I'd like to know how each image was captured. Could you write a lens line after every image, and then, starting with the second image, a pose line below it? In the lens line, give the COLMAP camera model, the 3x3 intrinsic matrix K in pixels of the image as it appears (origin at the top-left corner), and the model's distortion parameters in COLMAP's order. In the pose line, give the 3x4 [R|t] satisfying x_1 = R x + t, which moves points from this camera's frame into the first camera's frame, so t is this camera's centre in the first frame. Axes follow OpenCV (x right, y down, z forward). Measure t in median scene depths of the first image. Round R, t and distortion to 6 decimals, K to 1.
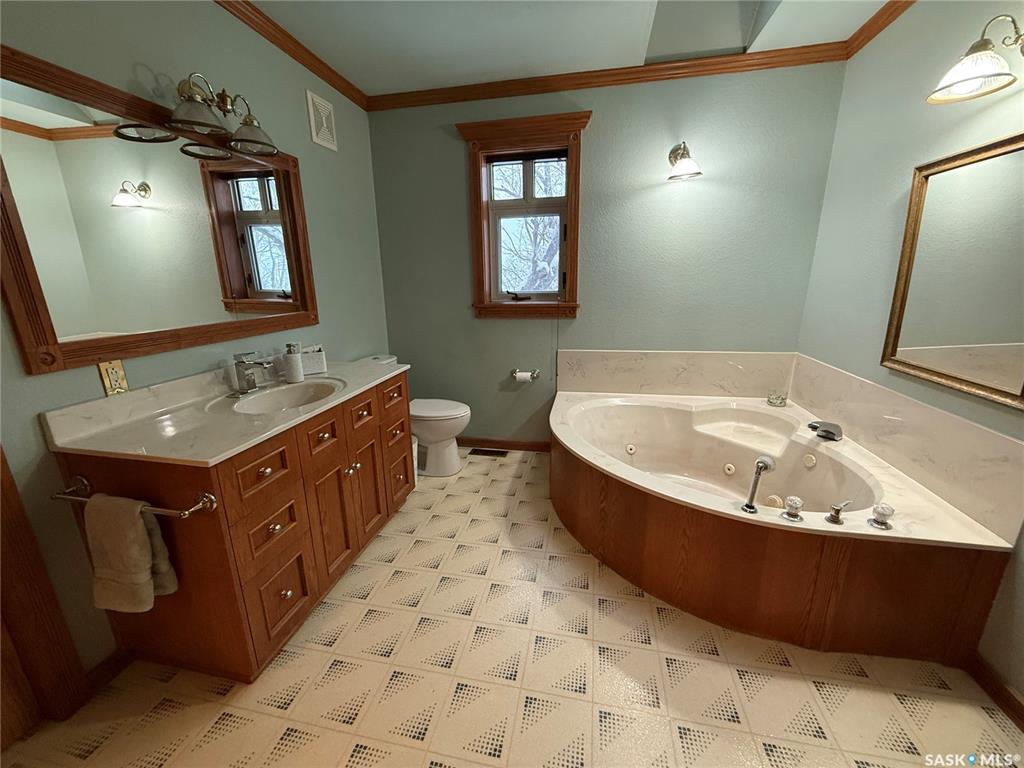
lens RADIAL K [[405.0, 0, 512.0], [0, 405.0, 384.0], [0, 0, 1]] dist [-0.001559, -0.000141]
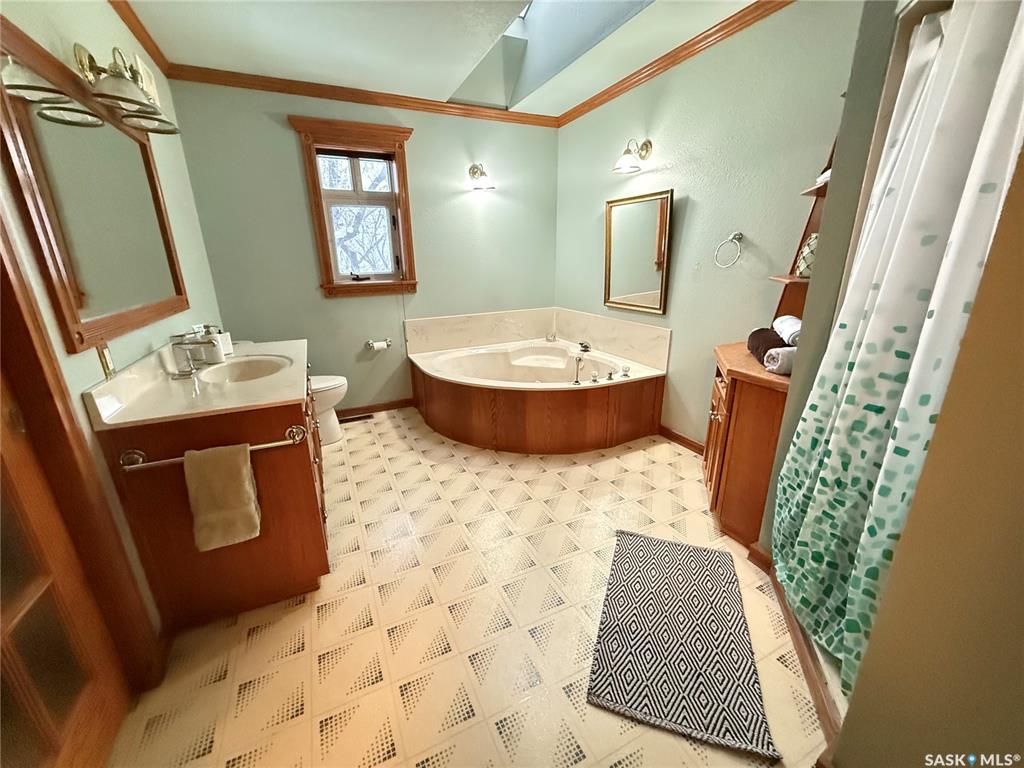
lens RADIAL K [[405.0, 0, 512.0], [0, 405.0, 384.0], [0, 0, 1]] dist [-0.001559, -0.000141]
pose [[0.797006, -0.178053, 0.577129, -0.431975], [0.160512, 0.983638, 0.081803, 0.066699], [-0.582252, 0.027438, 0.812545, -0.202088]]
